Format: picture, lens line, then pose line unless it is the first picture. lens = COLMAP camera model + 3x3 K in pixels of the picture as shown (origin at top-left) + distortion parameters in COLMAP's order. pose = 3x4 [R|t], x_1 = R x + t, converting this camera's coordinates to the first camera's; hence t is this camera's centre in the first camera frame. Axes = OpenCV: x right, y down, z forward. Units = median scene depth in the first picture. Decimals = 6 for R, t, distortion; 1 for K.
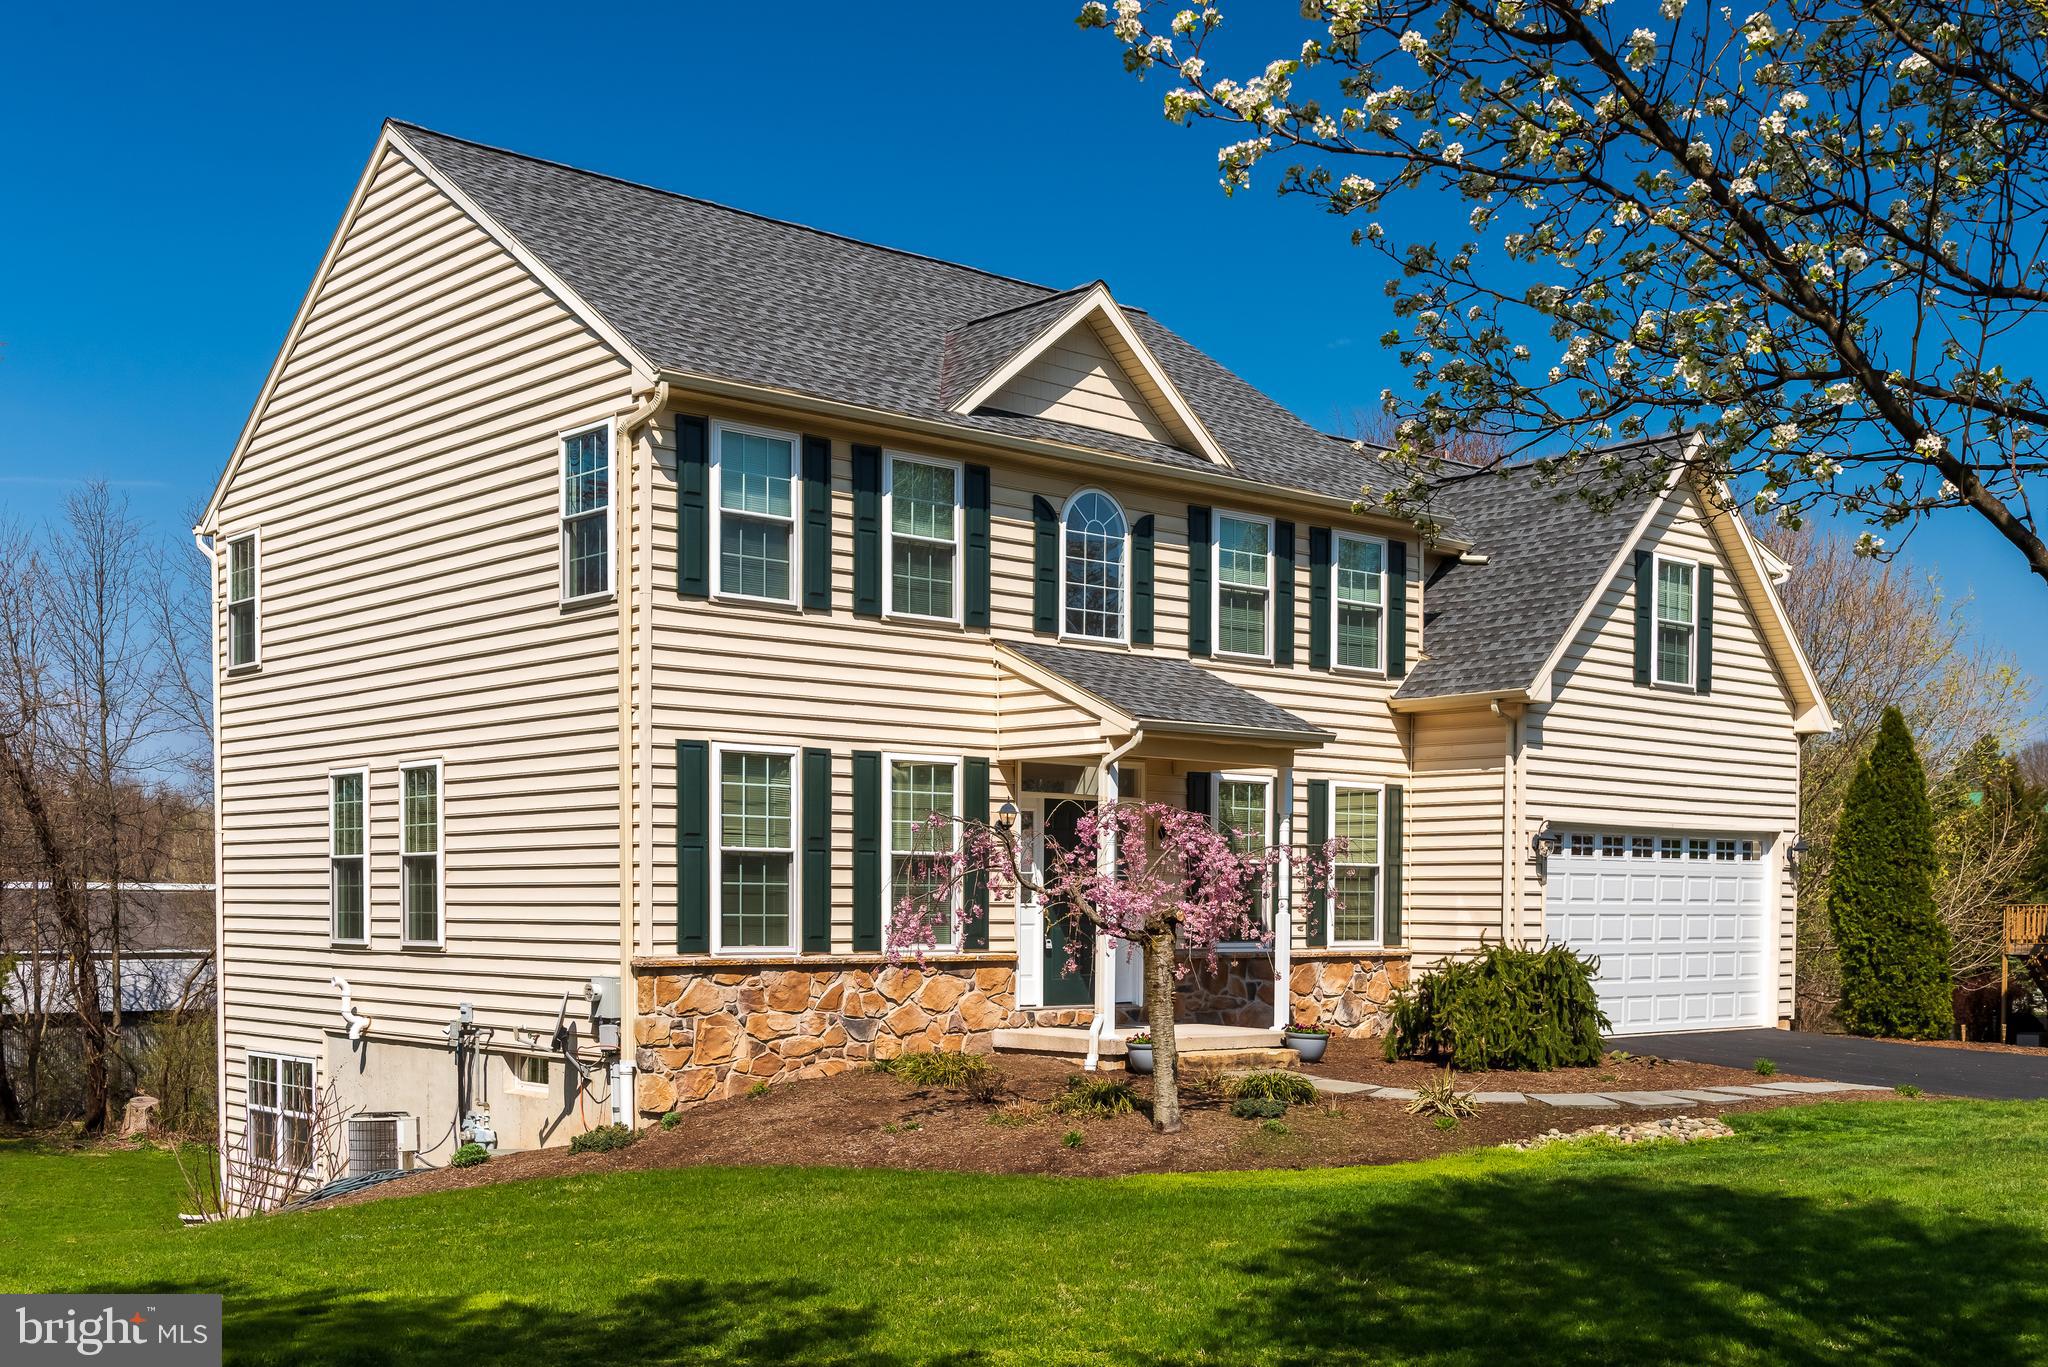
lens RADIAL K [[2210.7, 0, 1029.4], [0, 2210.7, 842.8], [0, 0, 1]] dist [-0.007443, -0.011567]
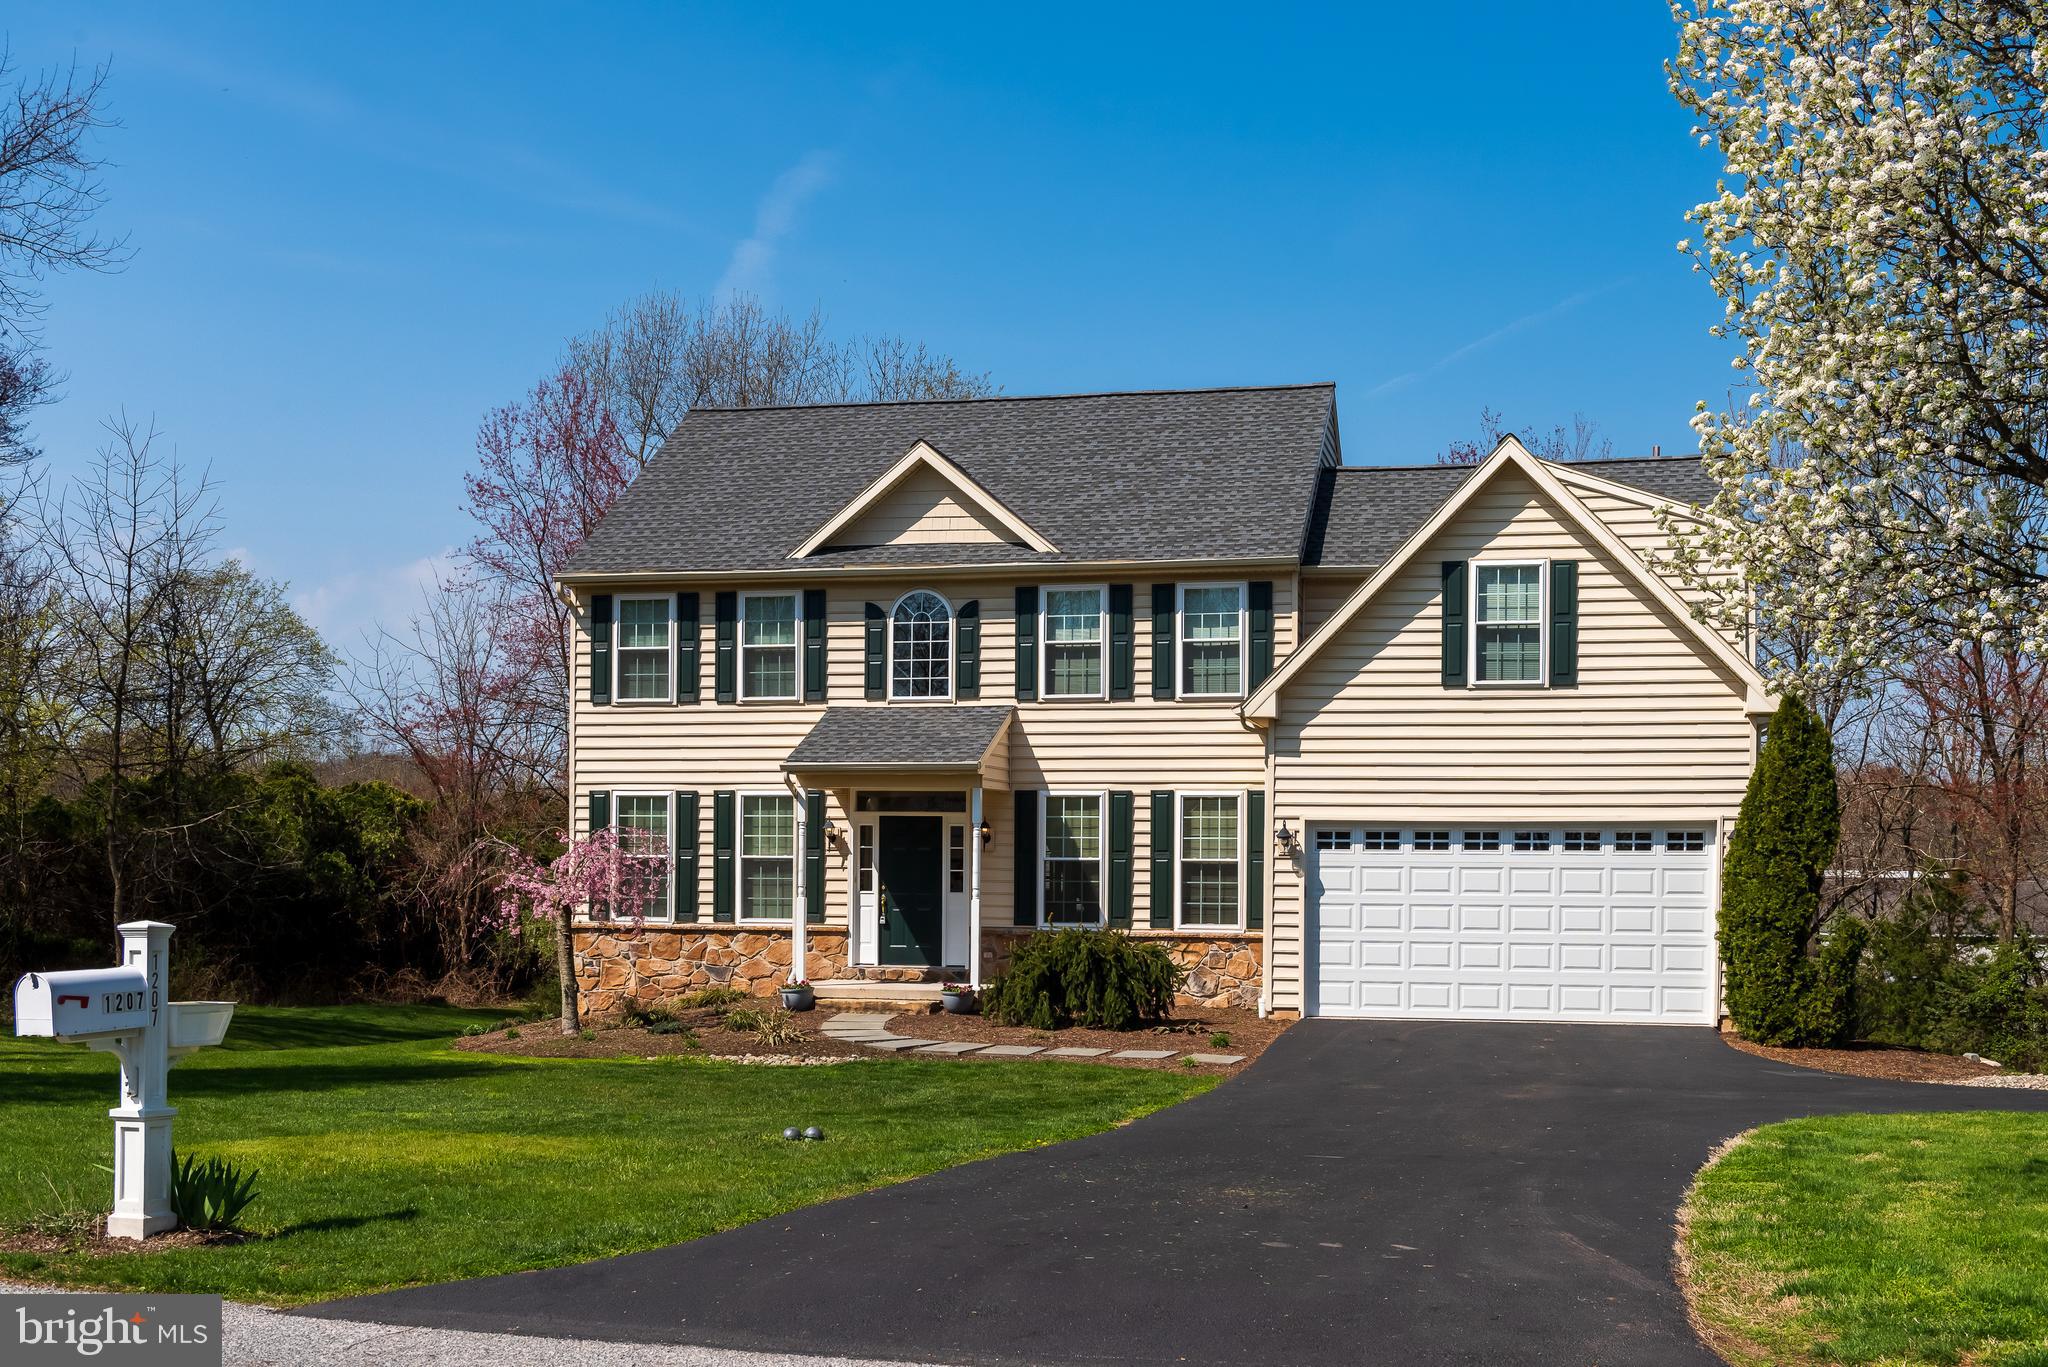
lens RADIAL K [[2178.7, 0, 1024.0], [0, 2178.7, 683.5], [0, 0, 1]] dist [-0.002256, -0.004465]
pose [[0.589851, -0.071429, -0.804347, 1.183422], [0.018459, 0.997013, -0.075002, 0.001514], [0.807301, 0.029393, 0.589408, 0.257670]]
